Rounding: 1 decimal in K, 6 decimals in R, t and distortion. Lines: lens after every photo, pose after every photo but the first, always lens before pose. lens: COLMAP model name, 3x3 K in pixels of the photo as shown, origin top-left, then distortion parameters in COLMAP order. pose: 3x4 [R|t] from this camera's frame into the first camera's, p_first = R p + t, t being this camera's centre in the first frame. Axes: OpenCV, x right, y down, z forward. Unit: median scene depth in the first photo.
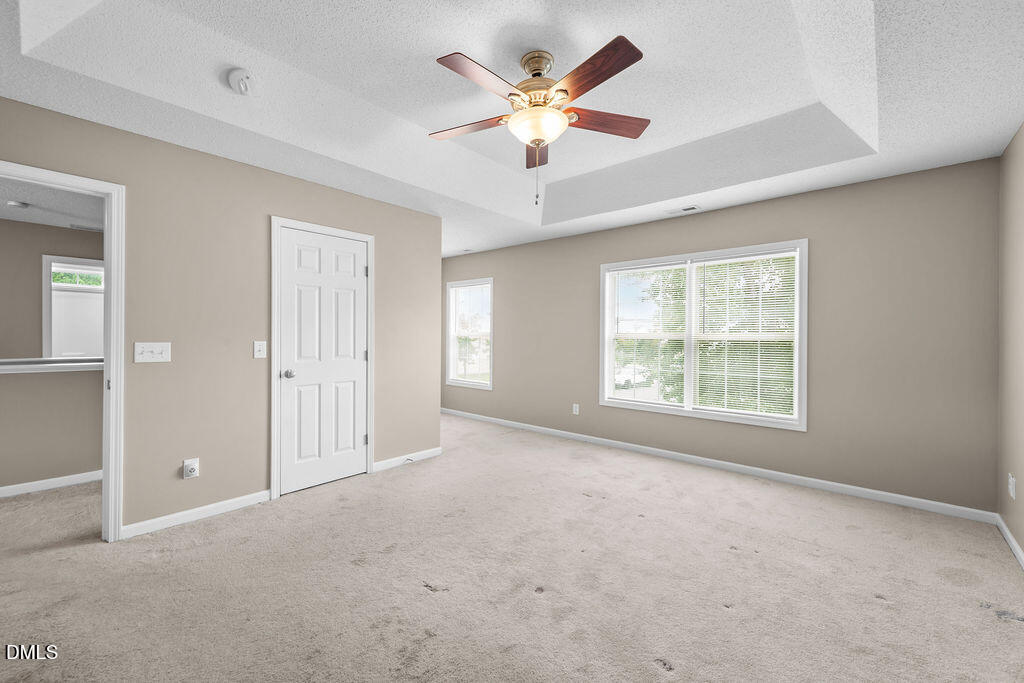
lens RADIAL K [[415.4, 0, 509.0], [0, 415.4, 336.9], [0, 0, 1]] dist [0.017784, -0.006765]
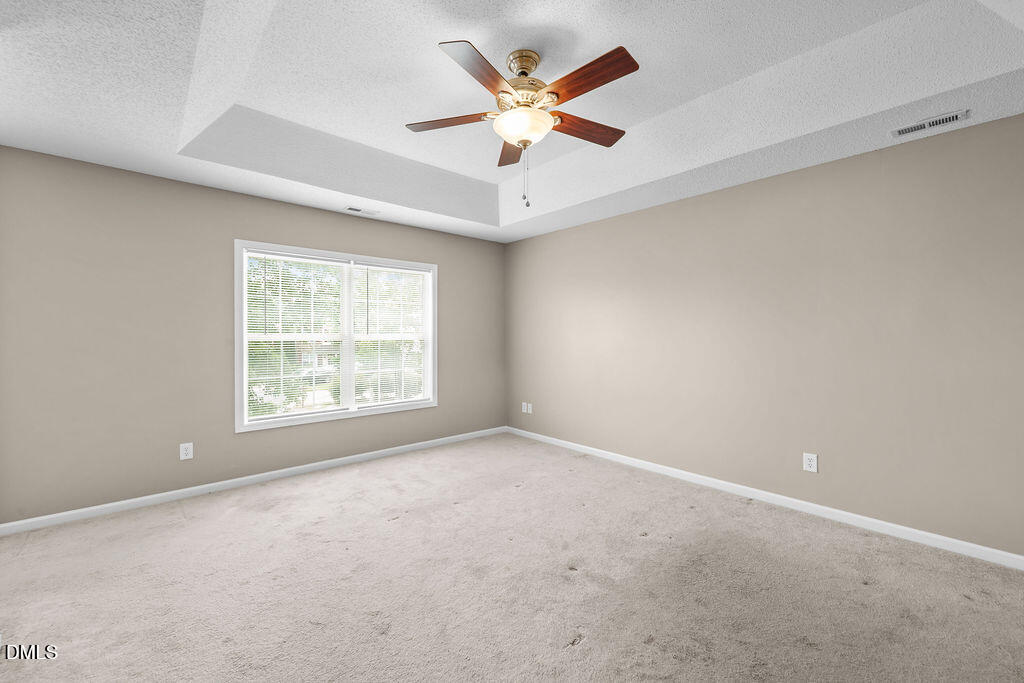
lens RADIAL K [[415.4, 0, 509.0], [0, 415.4, 336.9], [0, 0, 1]] dist [0.017784, -0.006765]
pose [[0.125368, -0.012166, 0.992036, -0.599300], [0.004551, 0.999921, 0.011687, -0.014309], [-0.992100, 0.003050, 0.125413, 0.589549]]
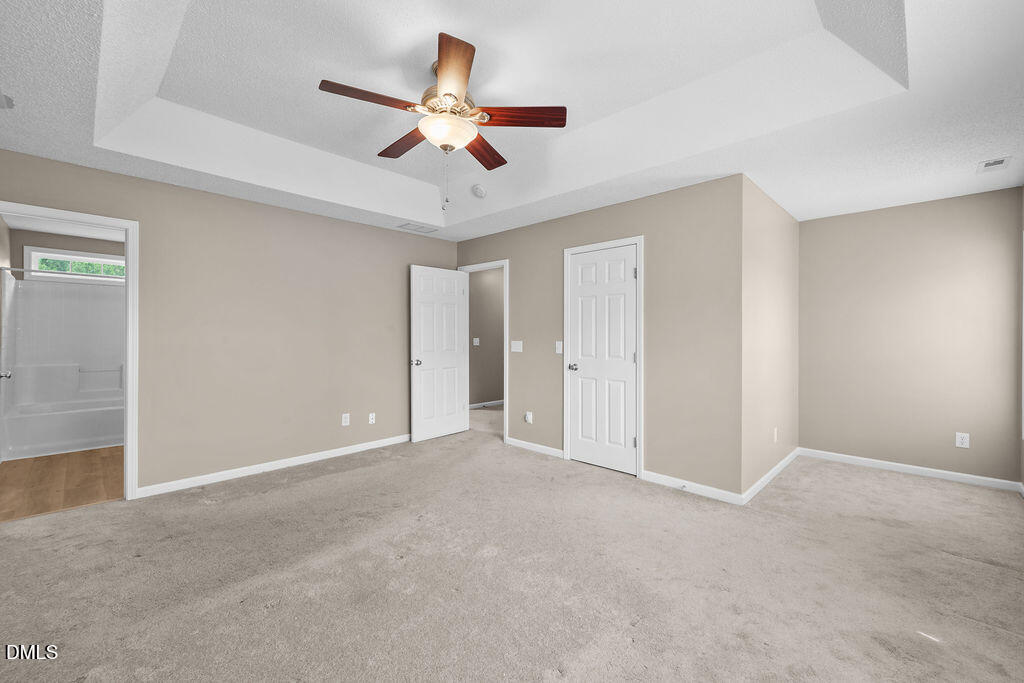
lens RADIAL K [[415.4, 0, 509.0], [0, 415.4, 336.9], [0, 0, 1]] dist [0.017784, -0.006765]
pose [[-0.052288, -0.003621, -0.998626, 0.698461], [-0.006959, 0.999970, -0.003261, 0.000048], [0.998608, 0.006779, -0.052311, 0.787209]]
